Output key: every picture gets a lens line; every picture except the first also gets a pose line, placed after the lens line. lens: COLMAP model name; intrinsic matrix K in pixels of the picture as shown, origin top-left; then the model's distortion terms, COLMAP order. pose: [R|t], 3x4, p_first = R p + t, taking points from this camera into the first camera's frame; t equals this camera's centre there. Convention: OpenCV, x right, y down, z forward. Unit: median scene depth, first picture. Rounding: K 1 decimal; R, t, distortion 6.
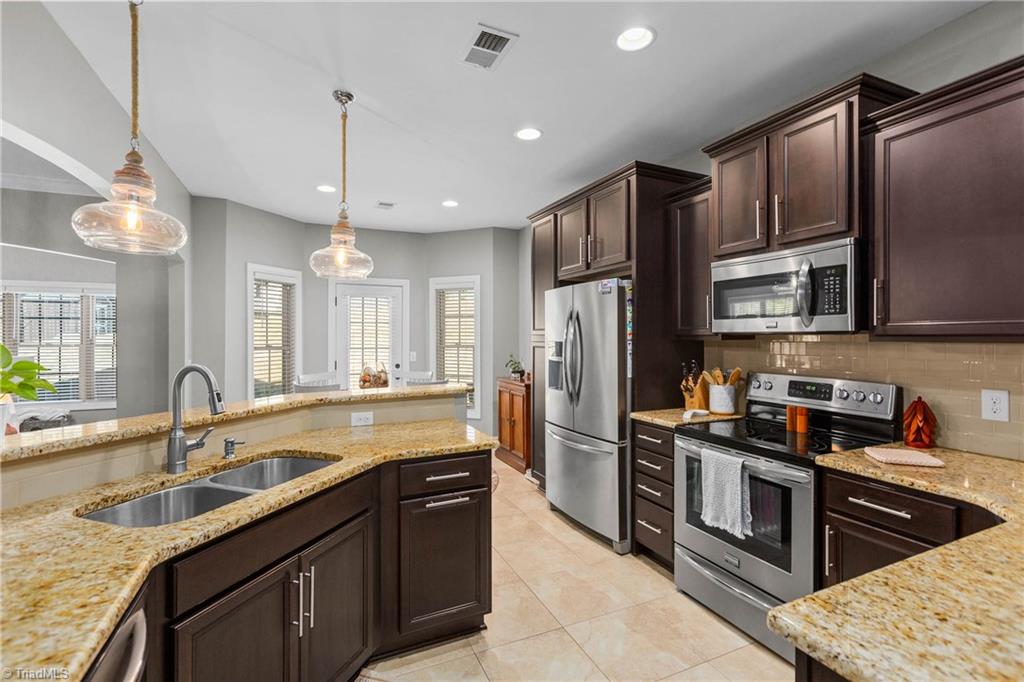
lens RADIAL K [[463.3, 0, 511.3], [0, 463.3, 334.0], [0, 0, 1]] dist [0.001988, -0.000655]
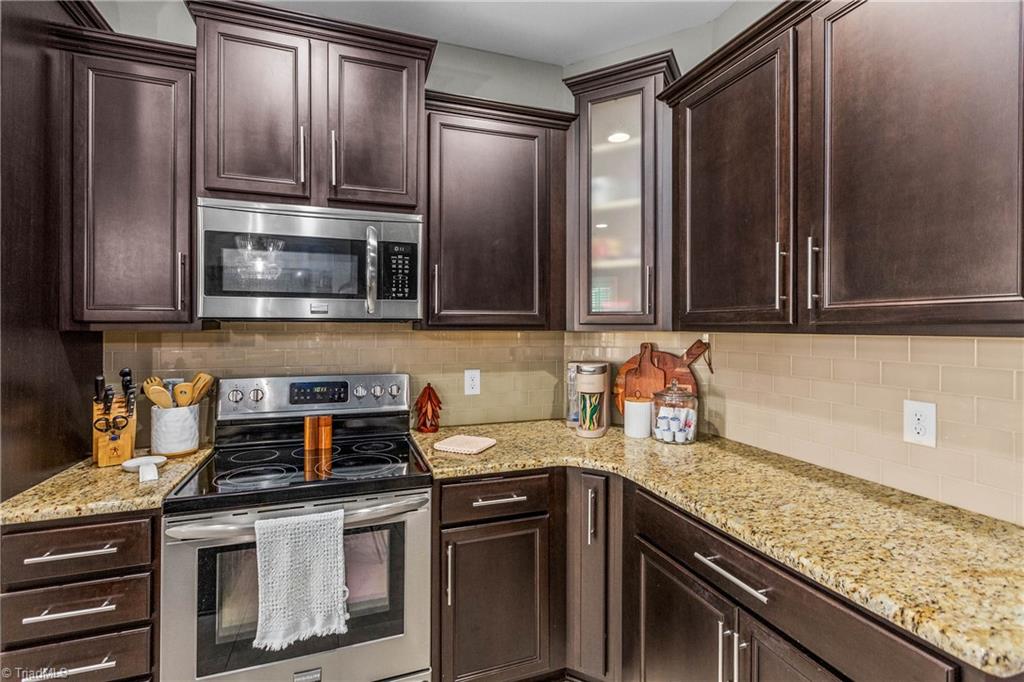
lens RADIAL K [[463.3, 0, 505.0], [0, 463.3, 326.6], [0, 0, 1]] dist [0.001988, -0.000655]
pose [[0.091482, 0.000726, 0.995806, -0.139871], [-0.008465, 0.999964, 0.000049, 0.006577], [-0.995771, -0.008434, 0.091485, 0.721465]]
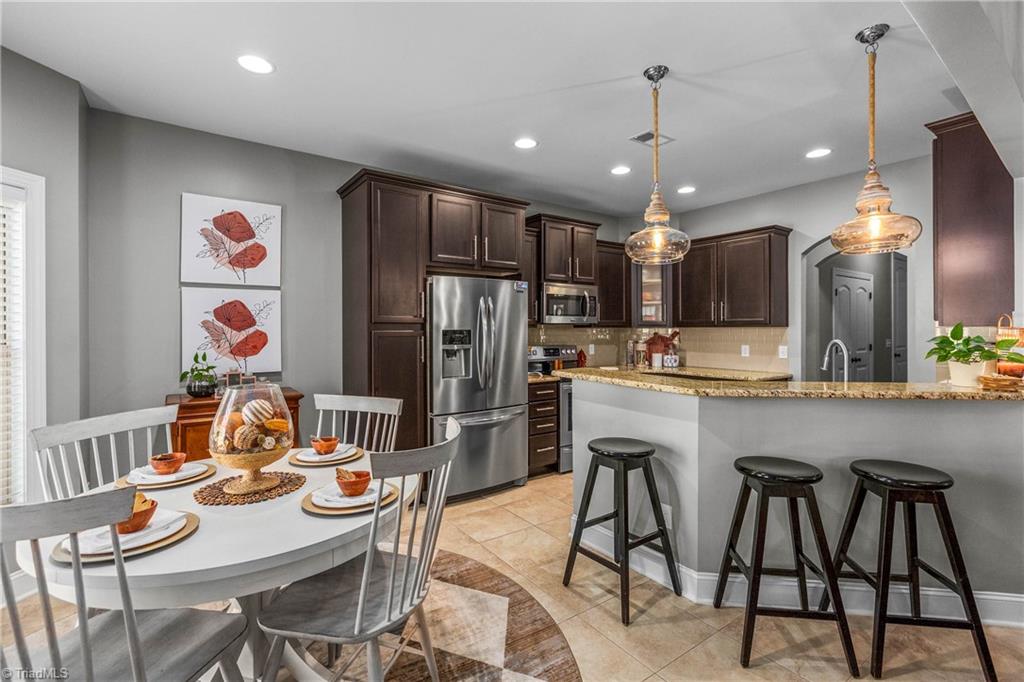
lens RADIAL K [[463.3, 0, 508.6], [0, 463.3, 328.5], [0, 0, 1]] dist [0.001988, -0.000655]
pose [[-0.190178, 0.000488, 0.981749, -1.556922], [-0.002289, 0.999997, -0.000941, 0.023456], [-0.981747, -0.002426, -0.190176, 1.856744]]
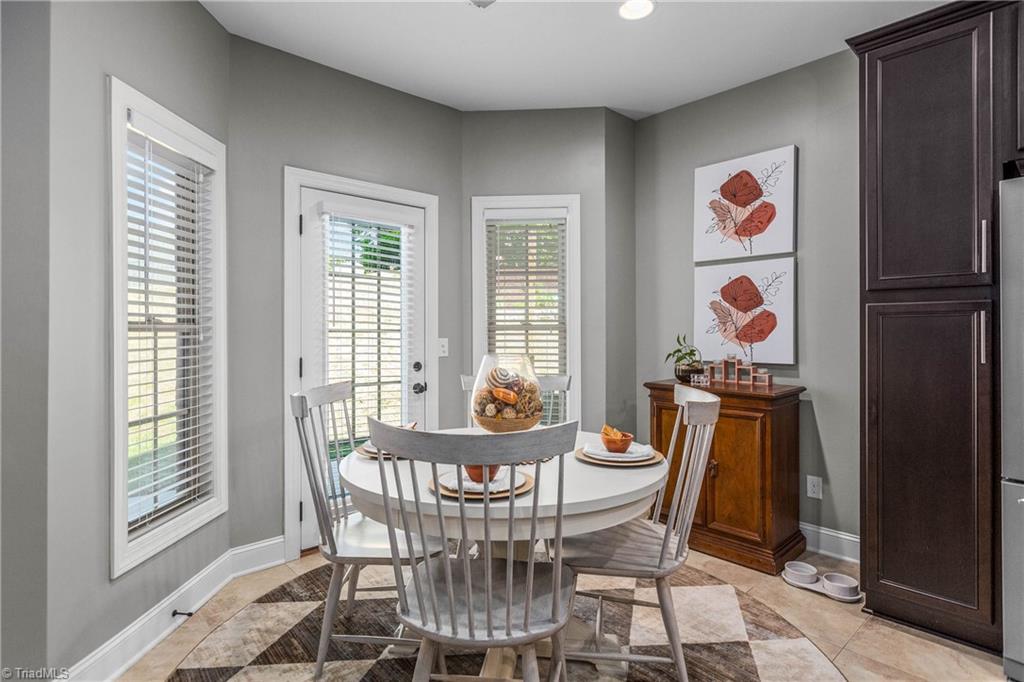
lens RADIAL K [[535.1, 0, 508.3], [0, 535.1, 332.8], [0, 0, 1]] dist [0.001777, -0.000923]
pose [[0.949707, -0.001787, 0.313134, -0.949283], [0.000392, 0.999990, 0.004516, 0.086157], [-0.313138, -0.004166, 0.949698, 1.203261]]
